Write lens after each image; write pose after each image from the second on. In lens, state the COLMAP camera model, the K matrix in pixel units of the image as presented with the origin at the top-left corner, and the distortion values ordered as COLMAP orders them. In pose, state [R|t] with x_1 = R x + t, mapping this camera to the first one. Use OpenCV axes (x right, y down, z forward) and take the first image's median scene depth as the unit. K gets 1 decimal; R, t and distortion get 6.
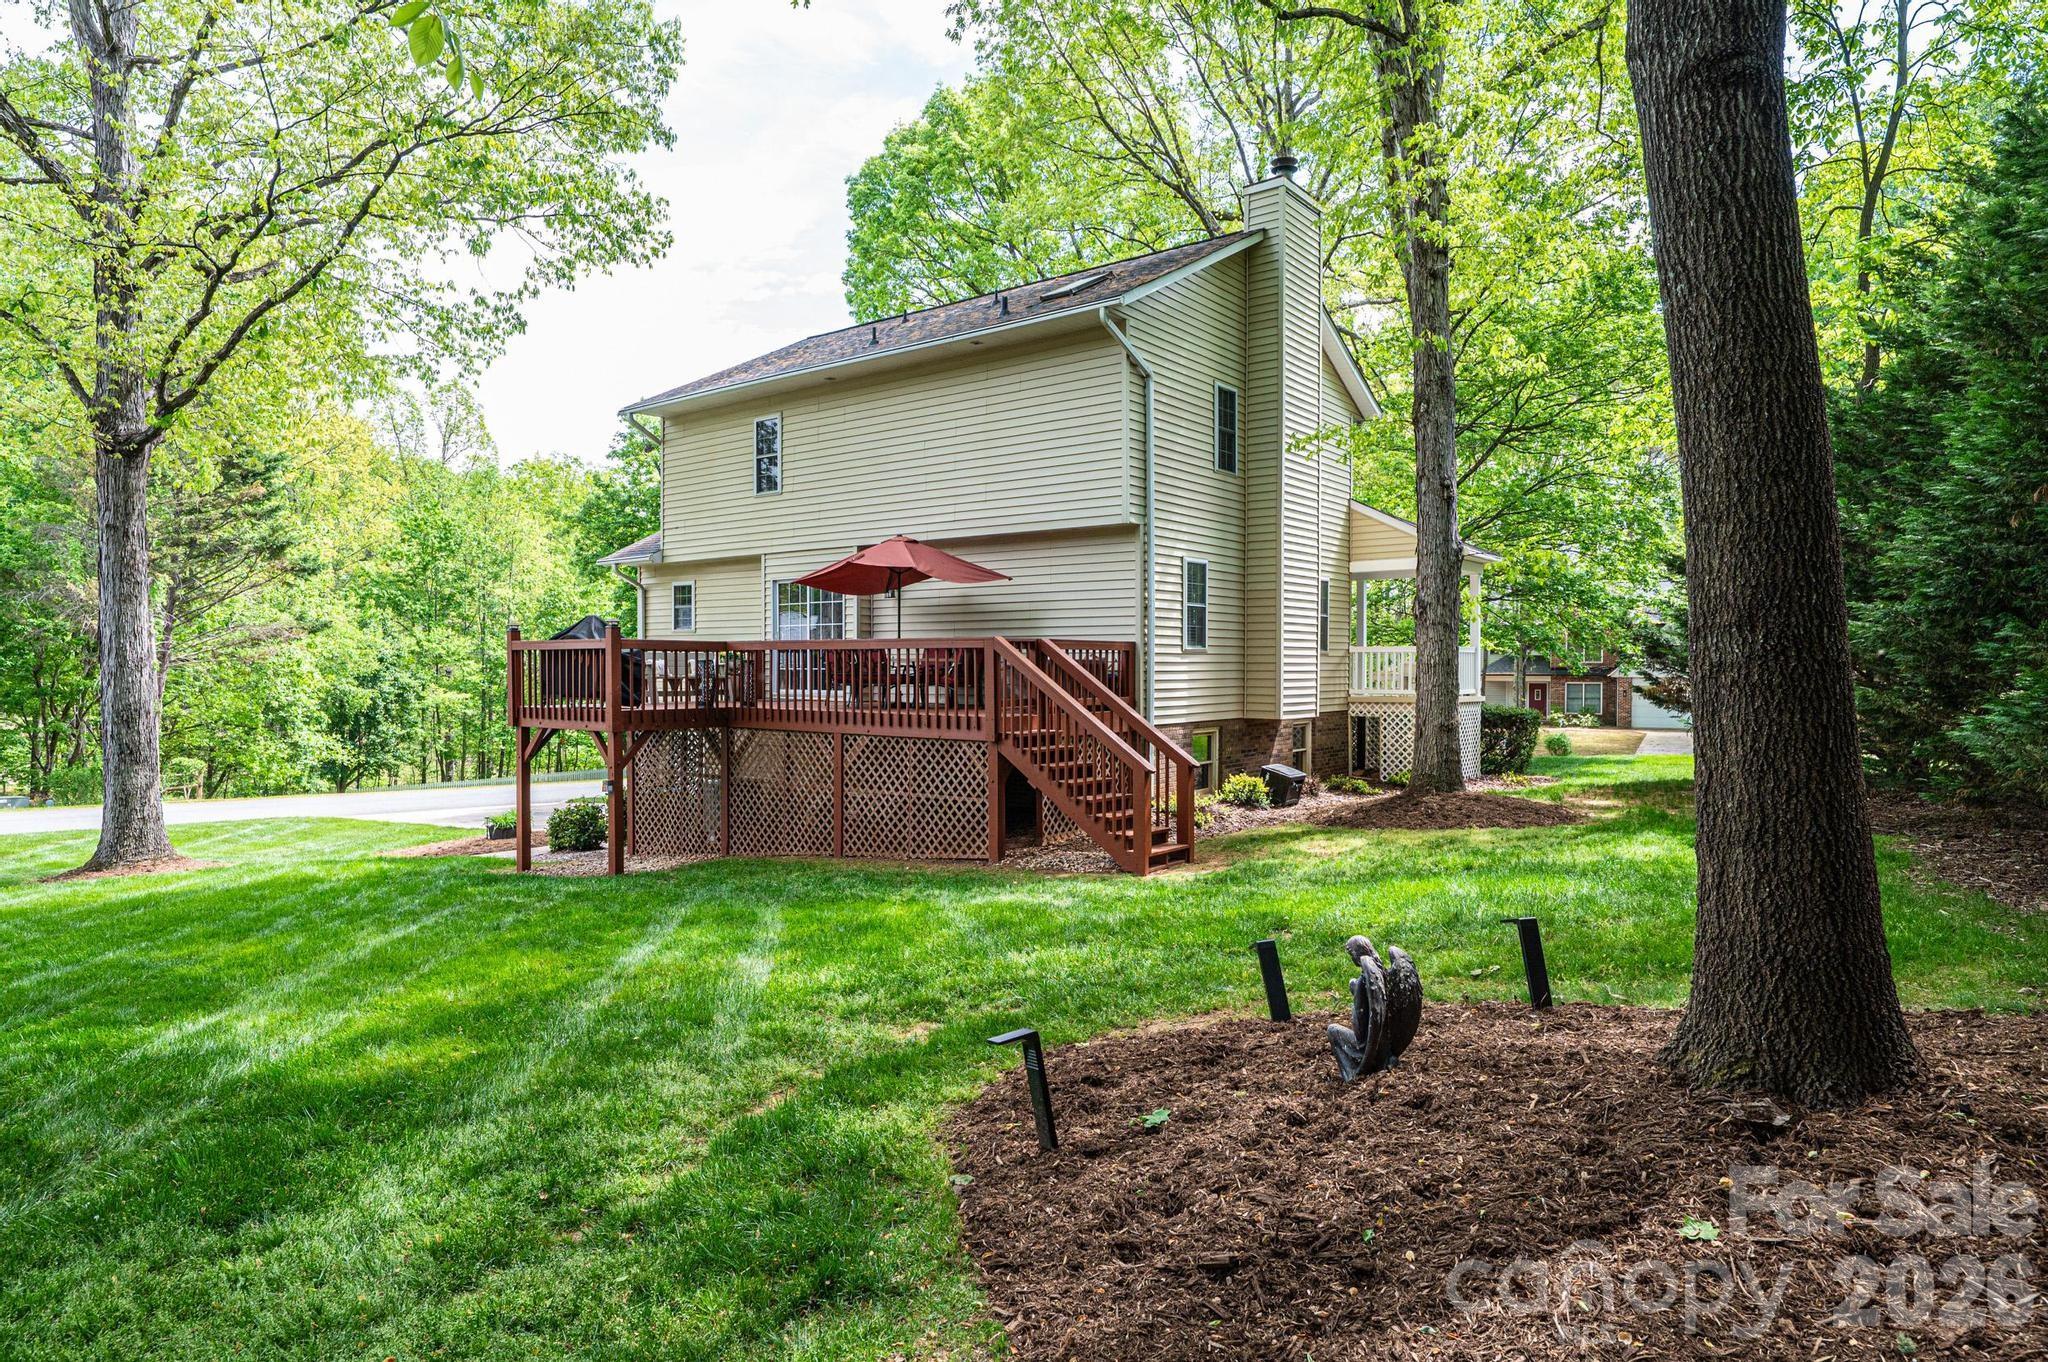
lens RADIAL K [[1196.1, 0, 1024.7], [0, 1196.1, 679.1], [0, 0, 1]] dist [-0.002071, 0.000576]
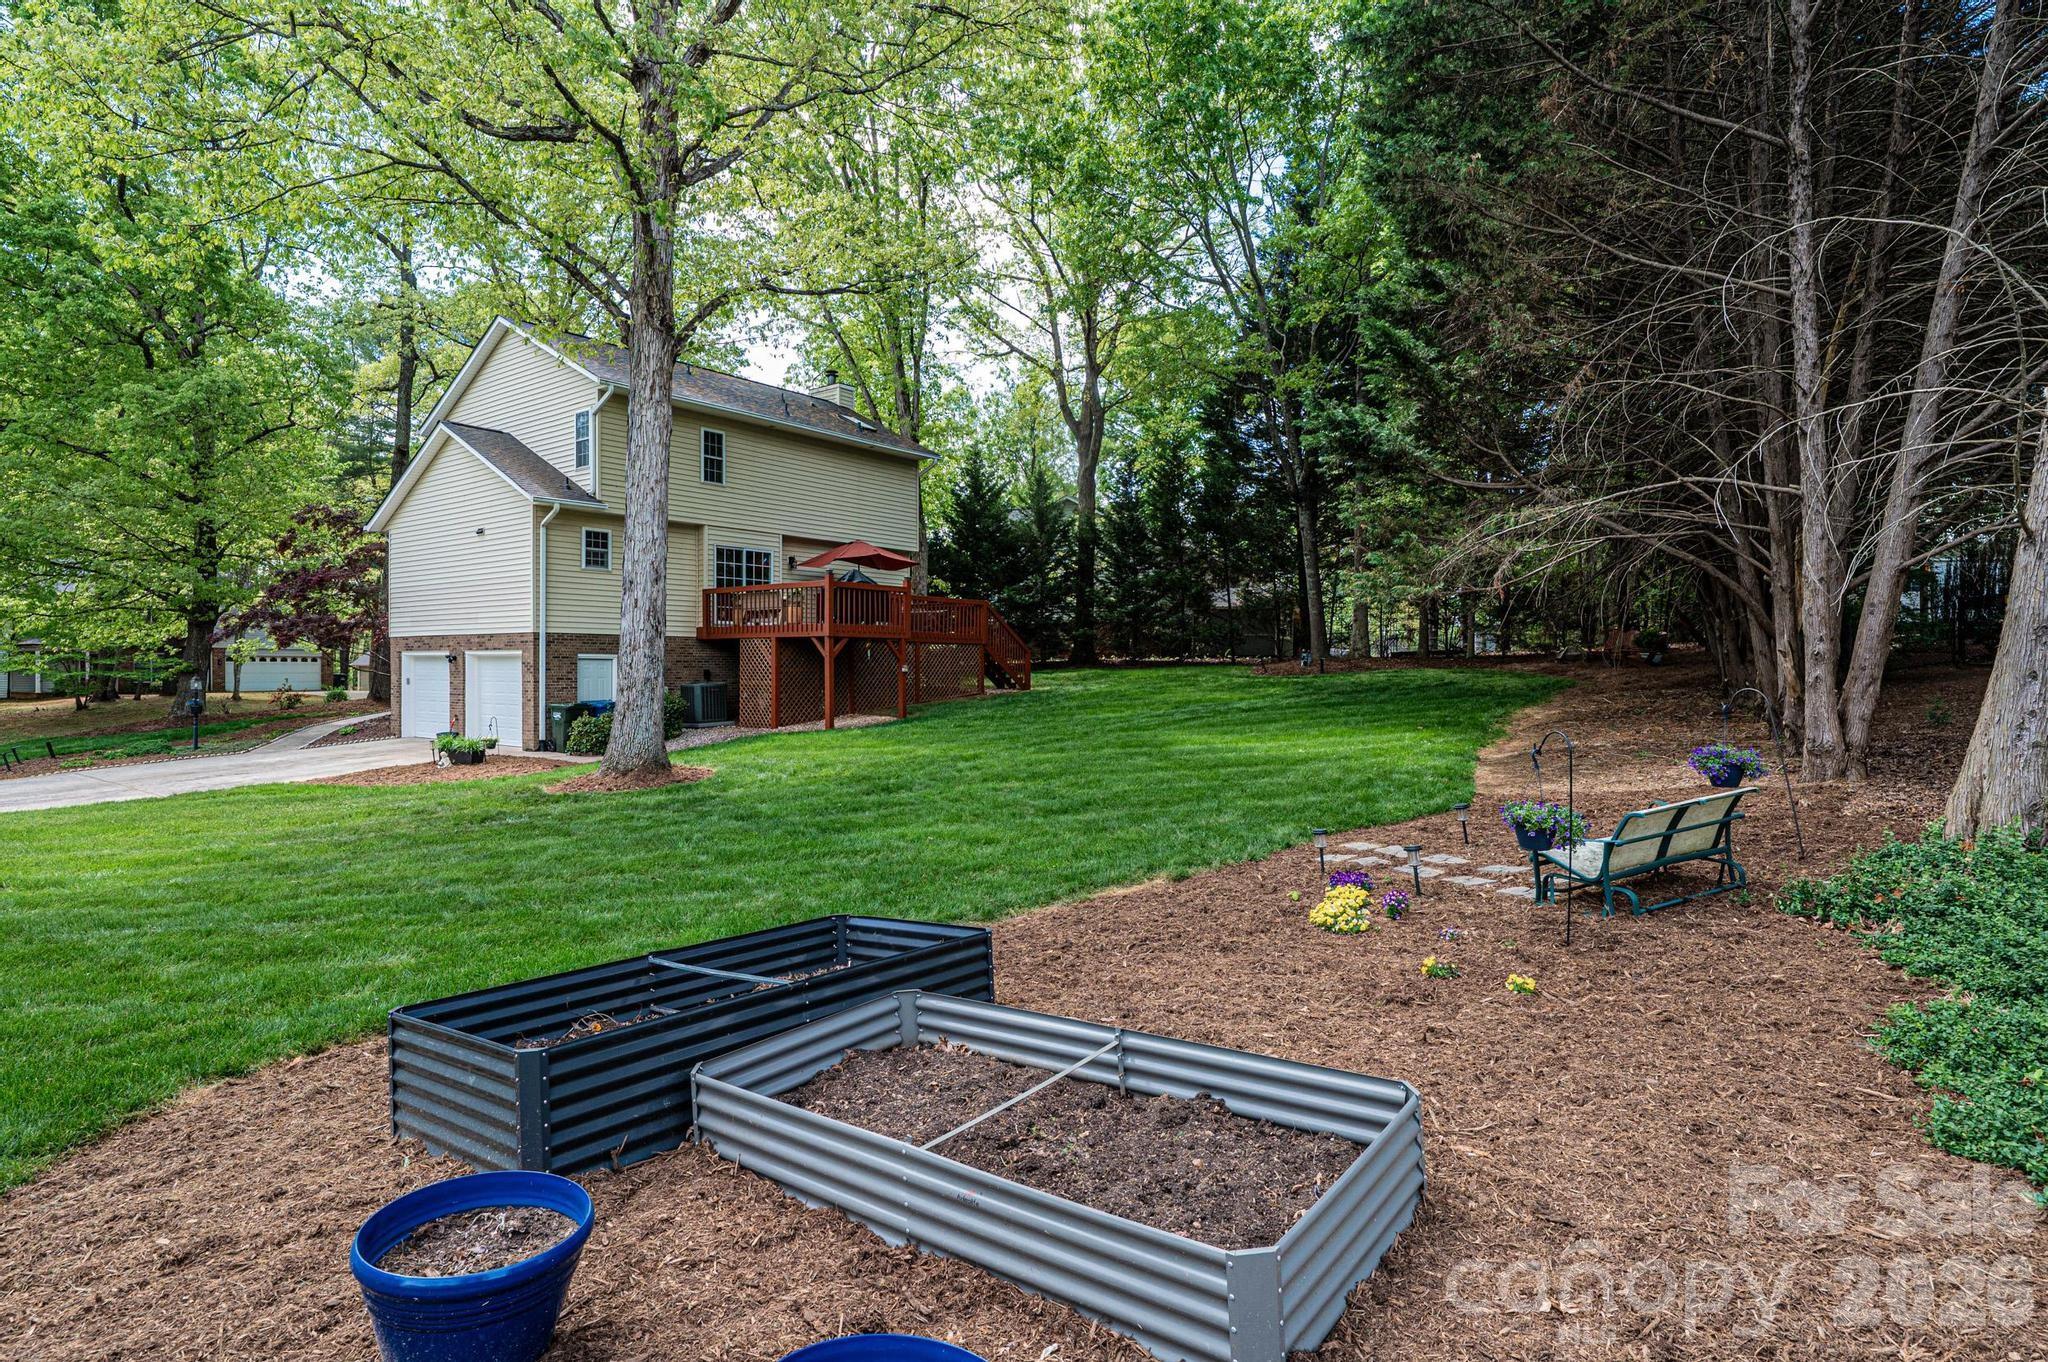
lens RADIAL K [[1056.8, 0, 1024.7], [0, 1056.8, 680.7], [0, 0, 1]] dist [-0.004874, 0.000145]
pose [[0.001888, -0.015676, 0.999875, -1.712435], [0.007237, 0.999851, 0.015661, 0.073708], [-0.999972, 0.007207, 0.002002, 0.720908]]
